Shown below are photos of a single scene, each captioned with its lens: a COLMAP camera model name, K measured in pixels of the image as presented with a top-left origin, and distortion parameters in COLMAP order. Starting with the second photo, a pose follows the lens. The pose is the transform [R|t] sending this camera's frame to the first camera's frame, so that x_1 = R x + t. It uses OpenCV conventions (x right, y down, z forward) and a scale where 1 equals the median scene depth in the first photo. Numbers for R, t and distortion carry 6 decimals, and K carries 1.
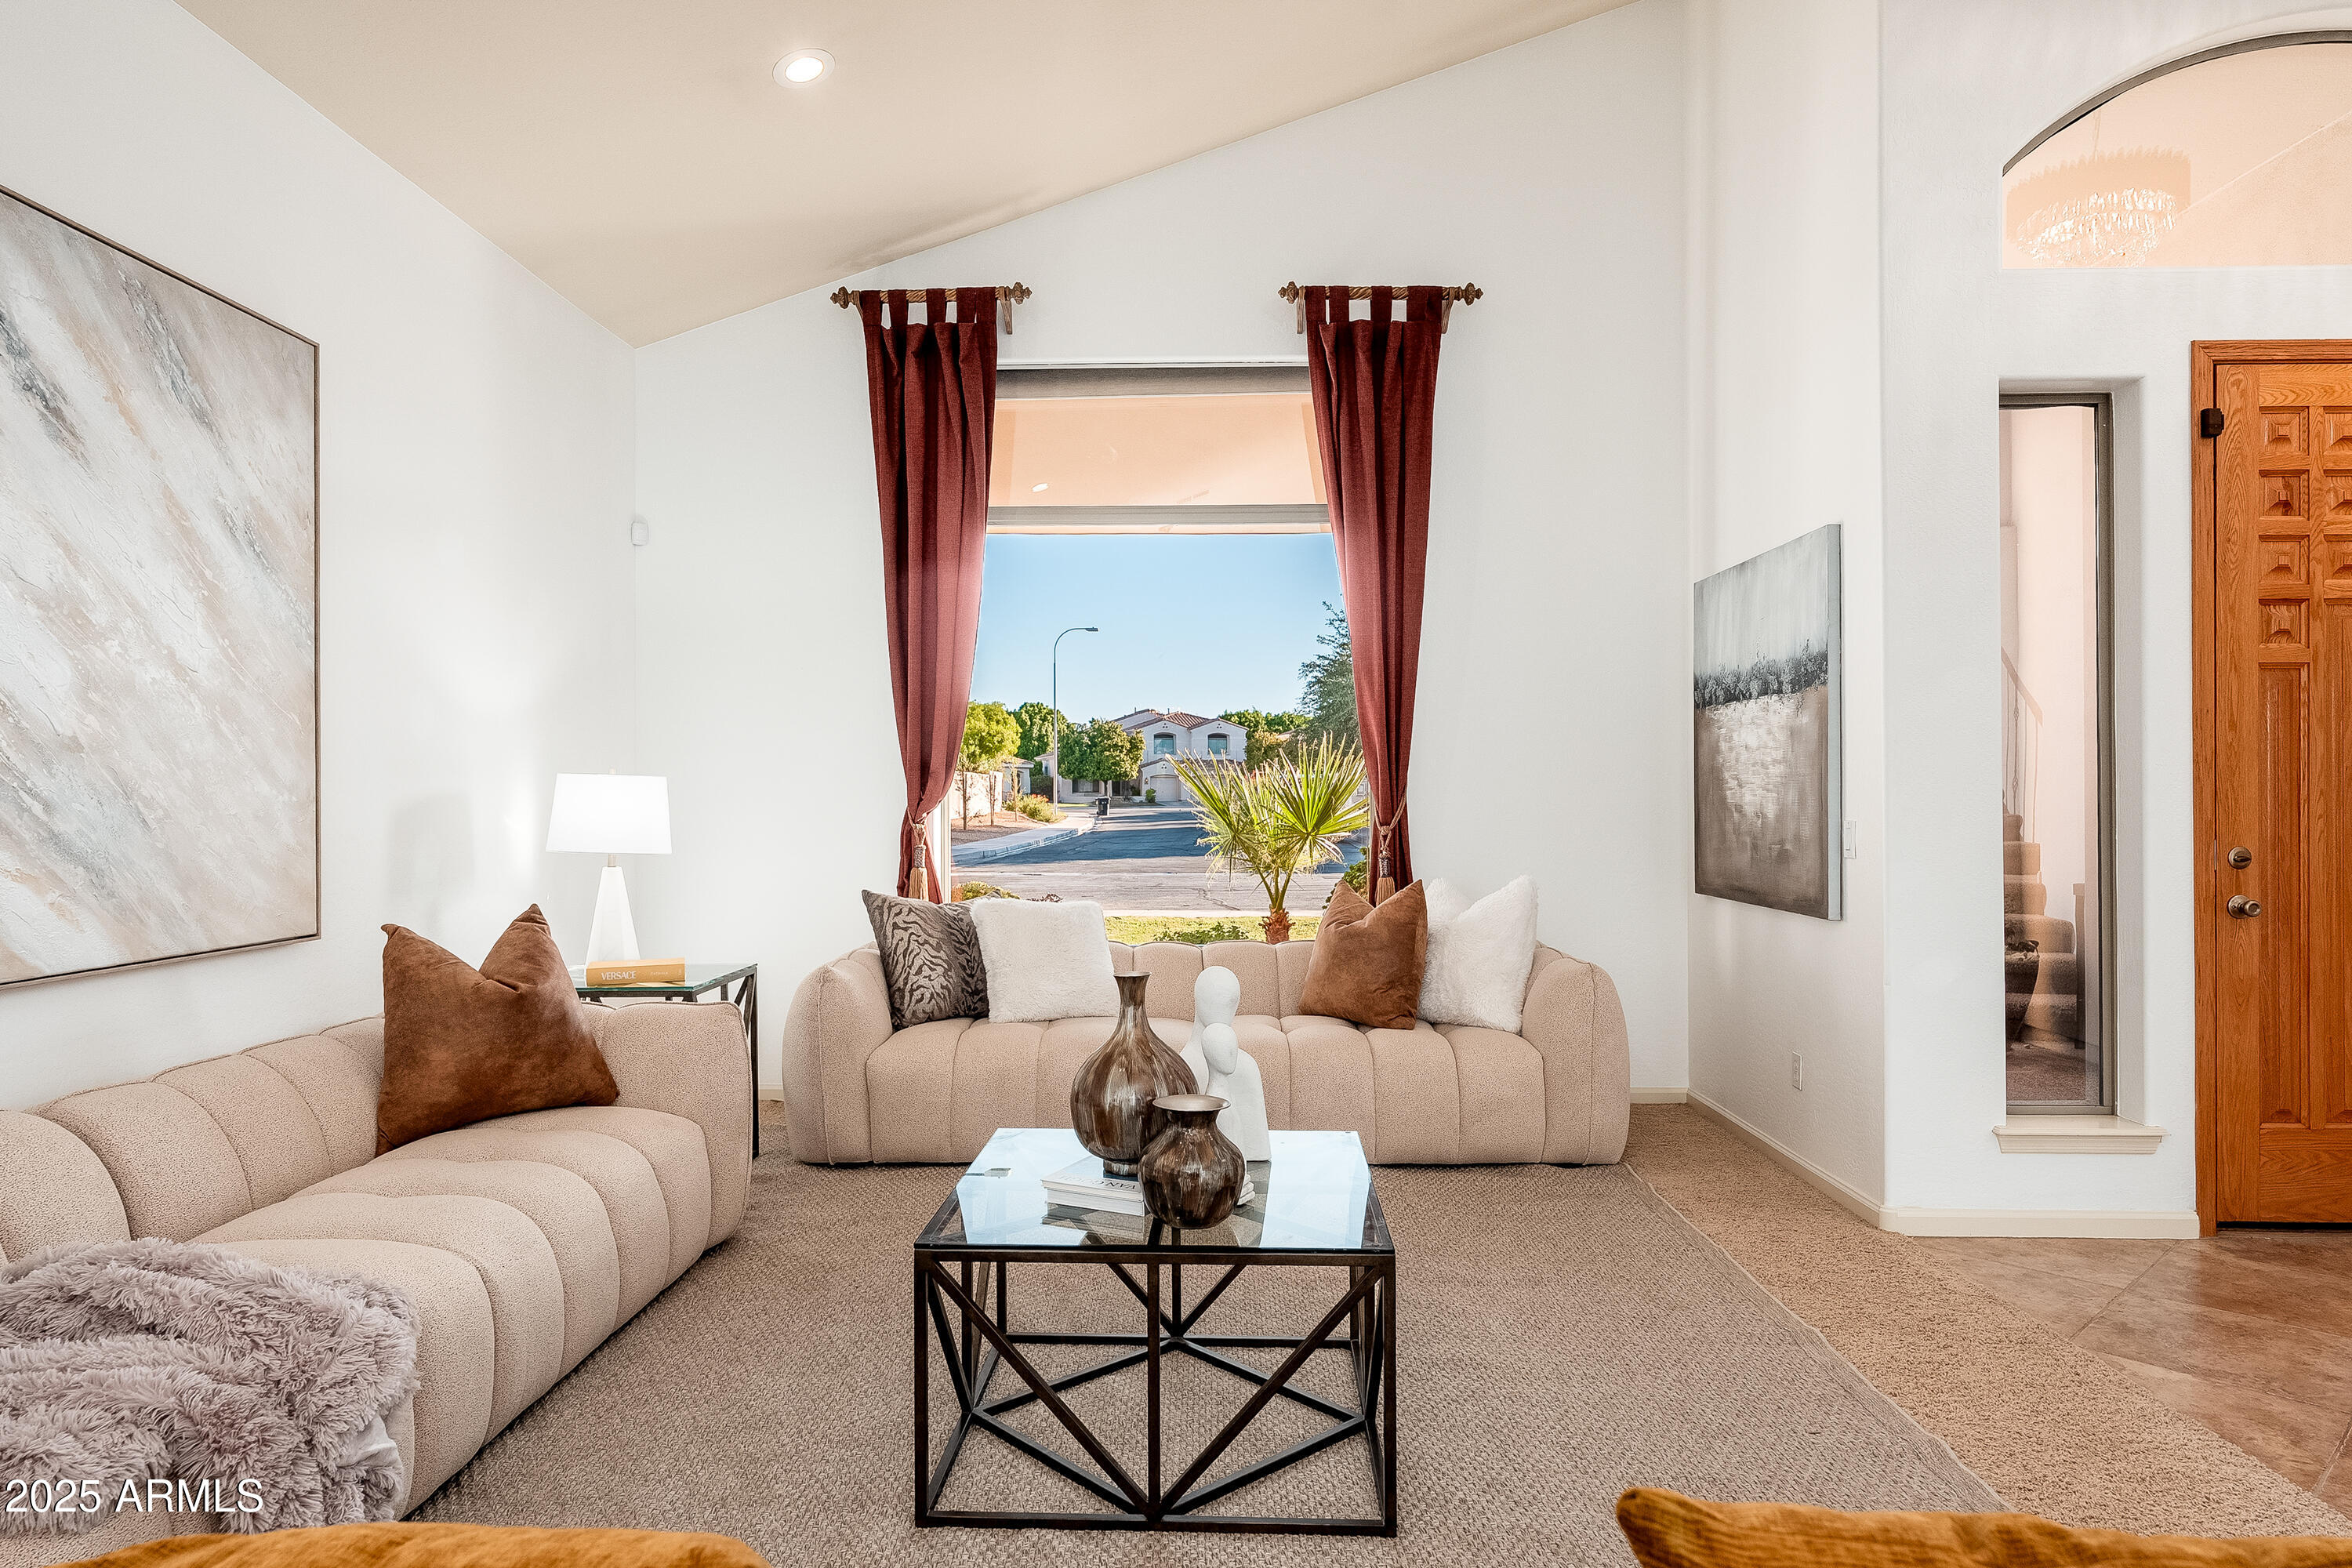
lens RADIAL K [[1417.0, 0, 1173.4], [0, 1417.0, 788.3], [0, 0, 1]] dist [-0.000351, -0.000719]
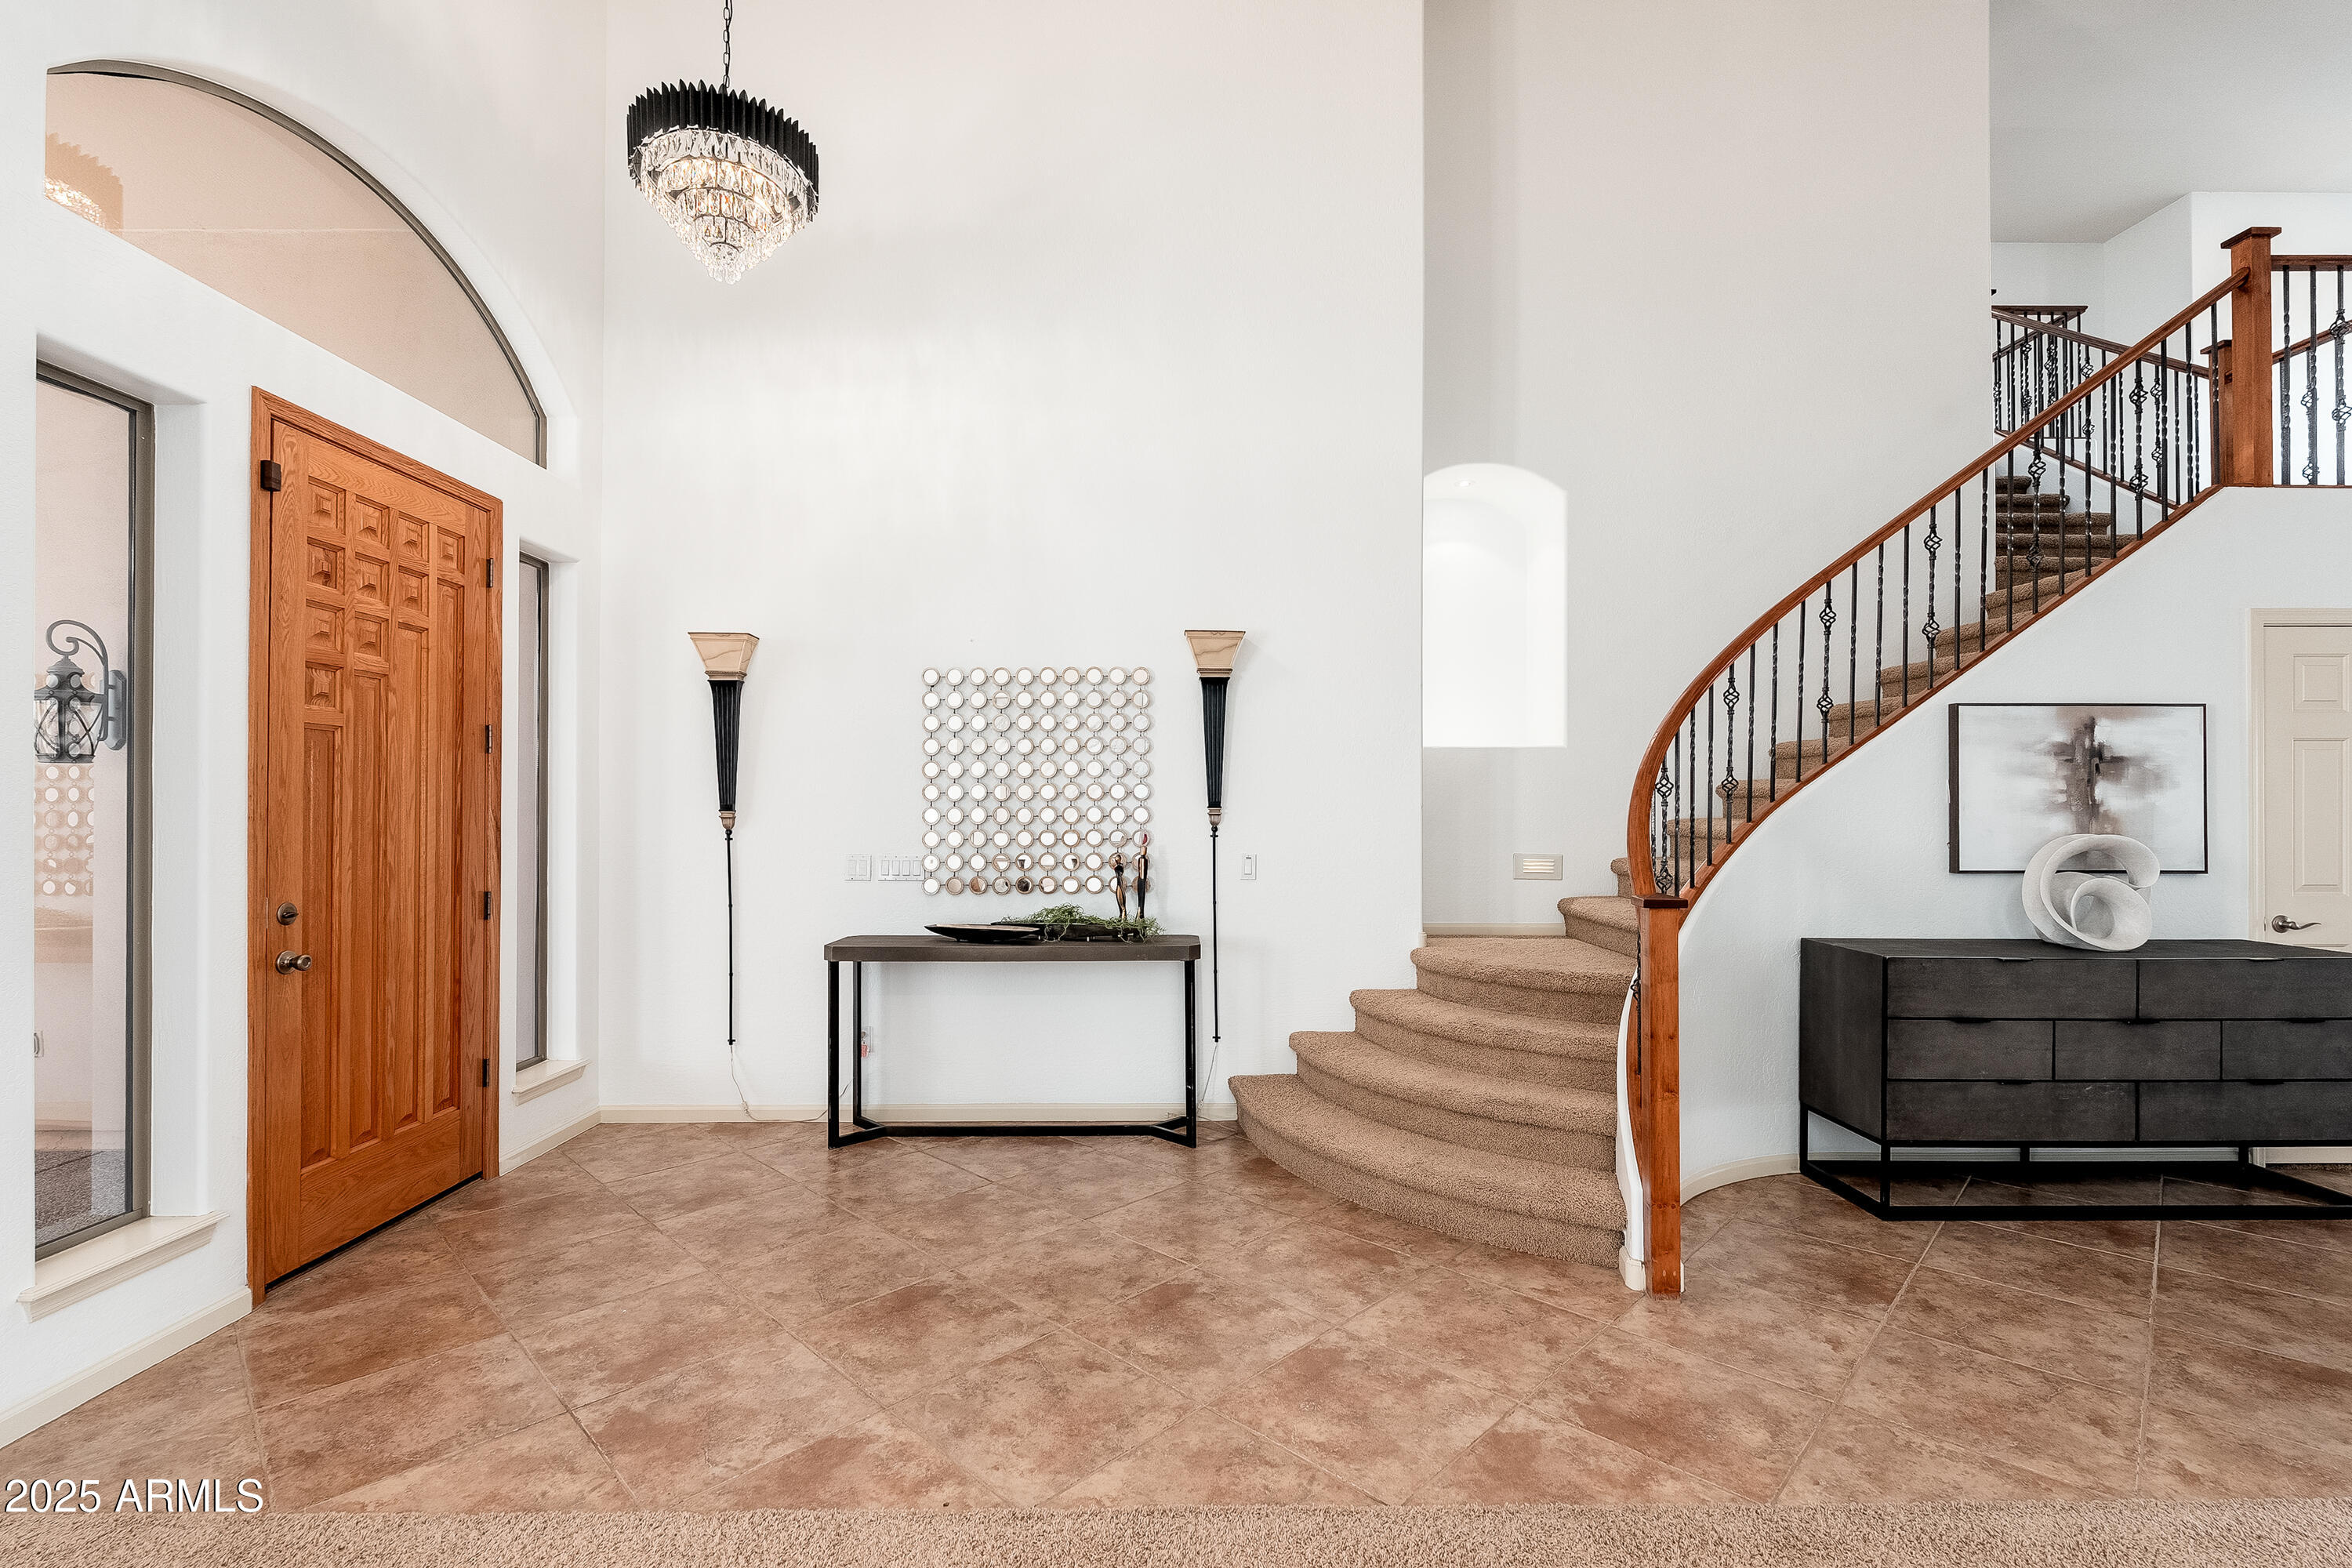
lens RADIAL K [[1037.1, 0, 1178.8], [0, 1037.1, 798.3], [0, 0, 1]] dist [-0.004213, -0.000157]
pose [[-0.031460, 0.012109, 0.999432, -0.005281], [-0.000581, 0.999926, -0.012133, -0.023833], [-0.999505, -0.000963, -0.031450, 0.373385]]
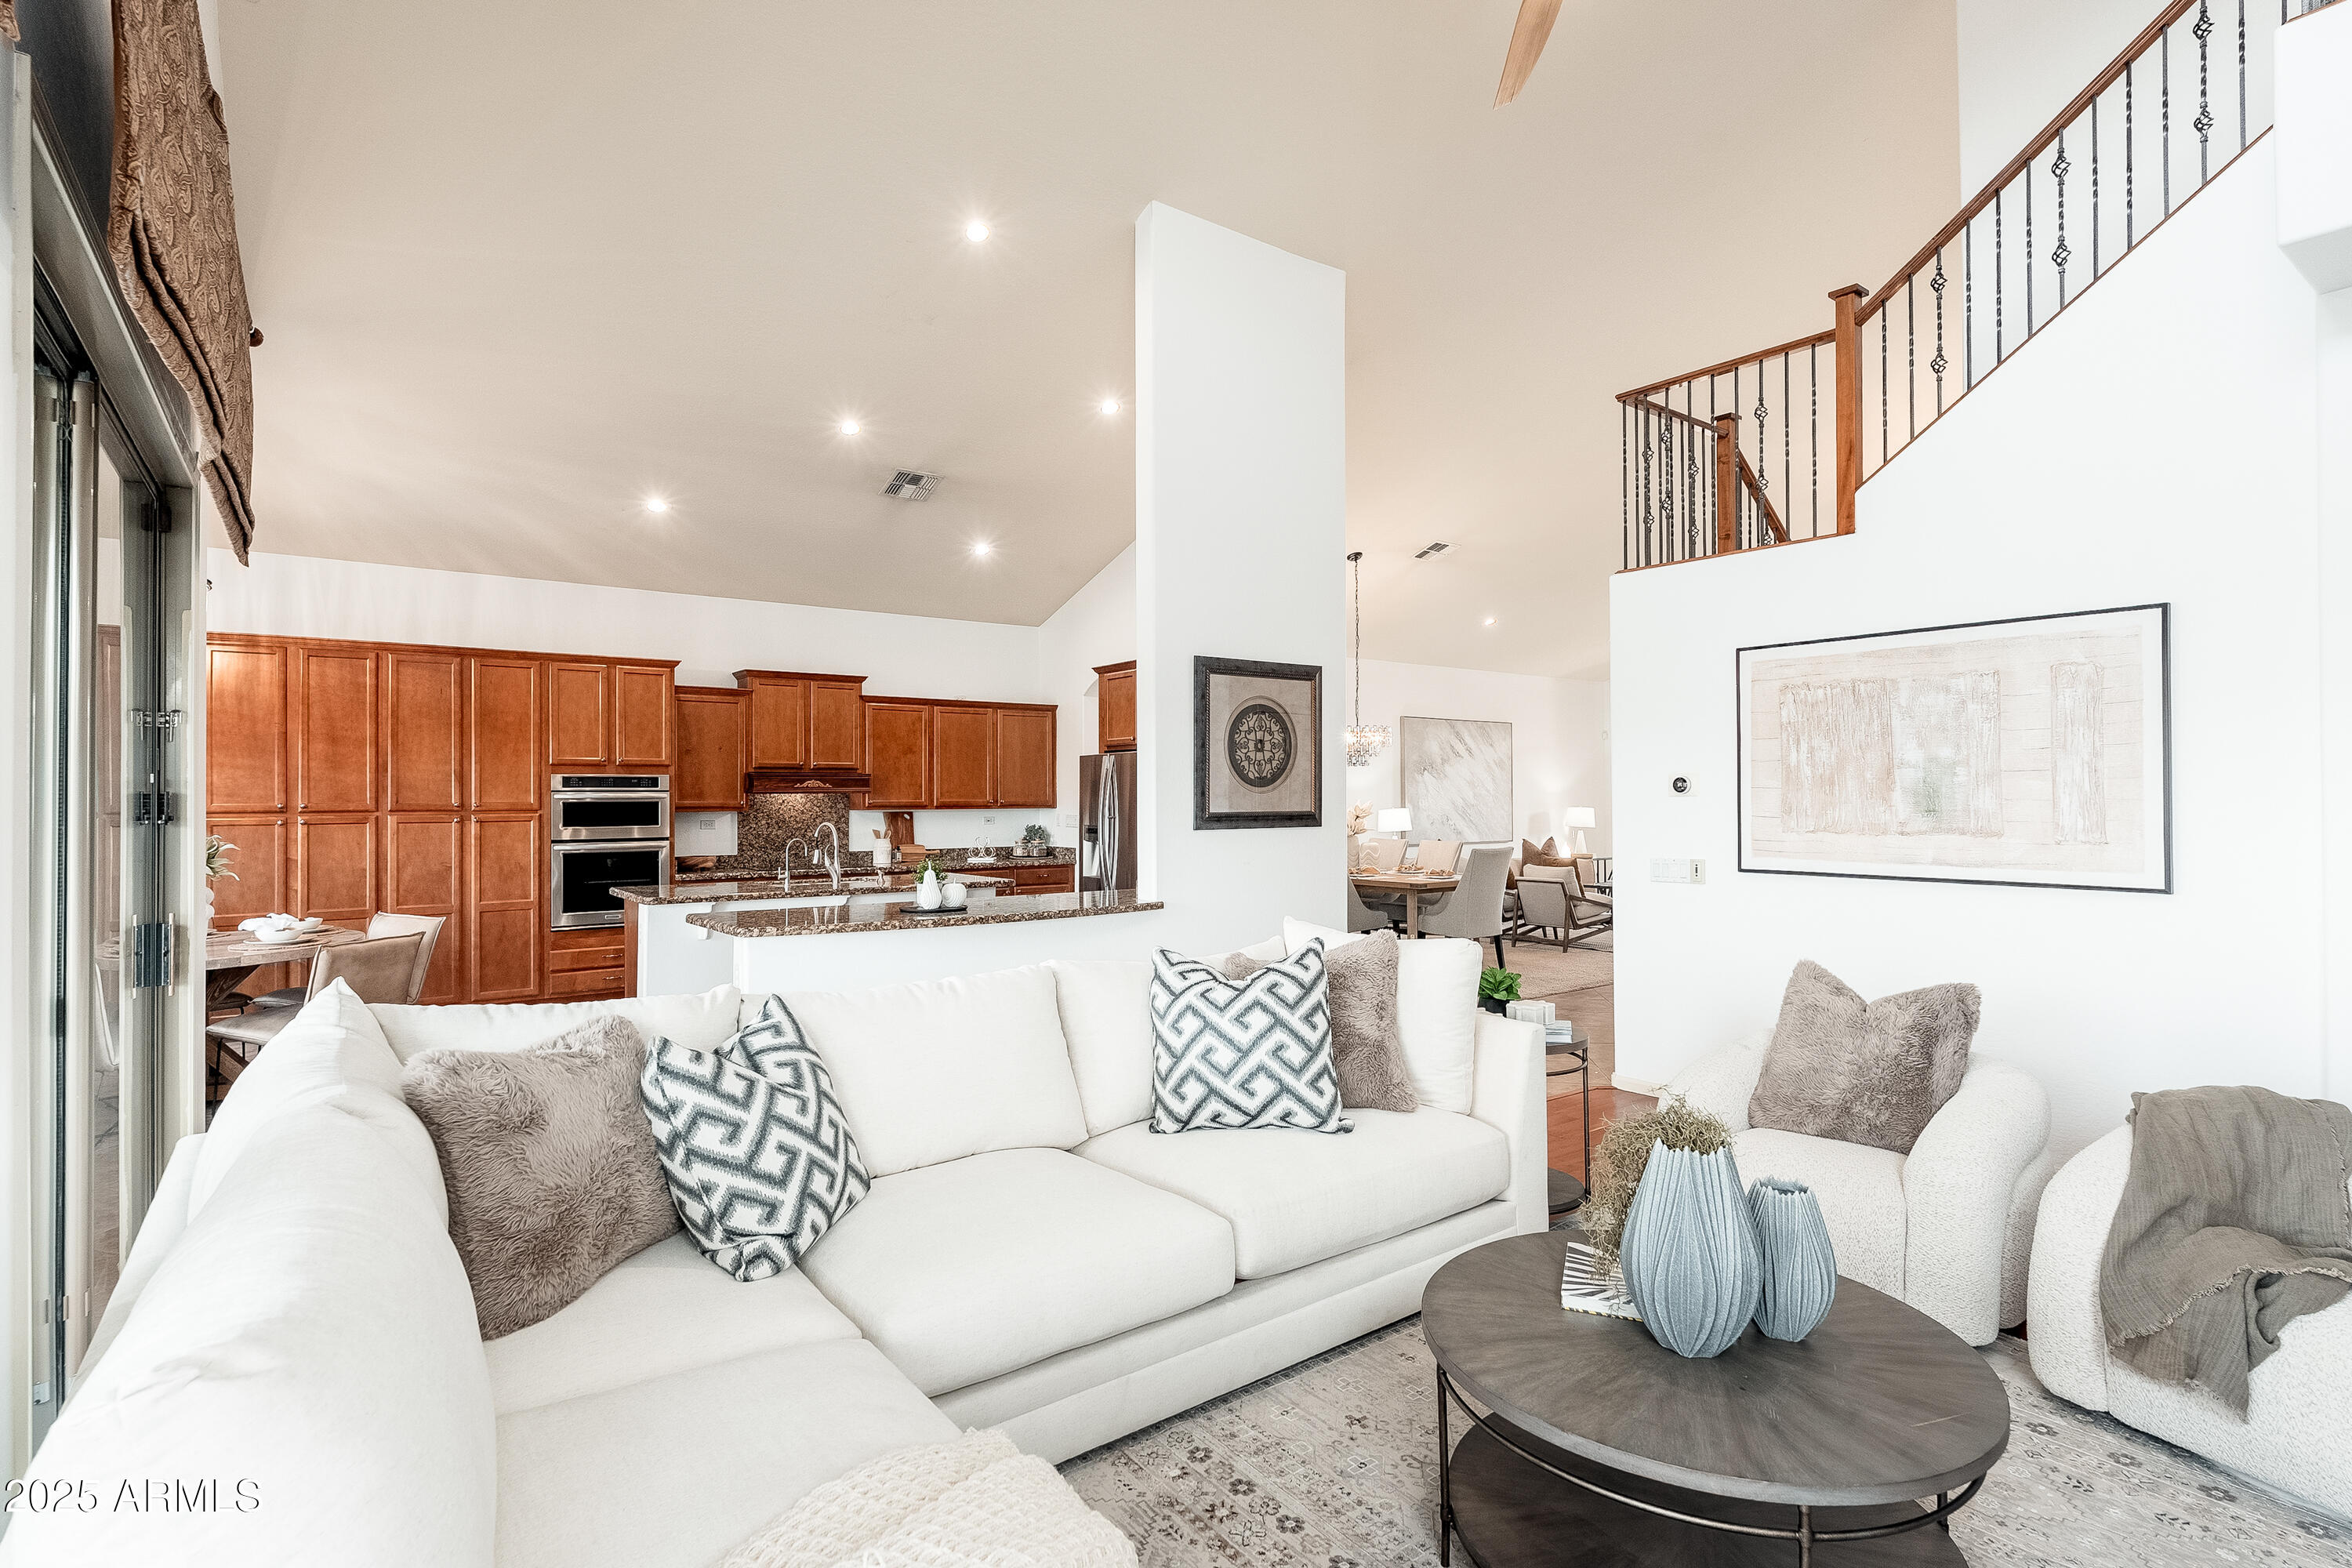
lens RADIAL K [[1160.5, 0, 1175.6], [0, 1160.5, 787.3], [0, 0, 1]] dist [-0.002943, -0.000754]
pose [[0.618250, -0.004753, -0.785967, 1.667278], [0.003031, 0.999989, -0.003663, -0.066395], [0.785976, -0.000118, 0.618257, -2.186544]]
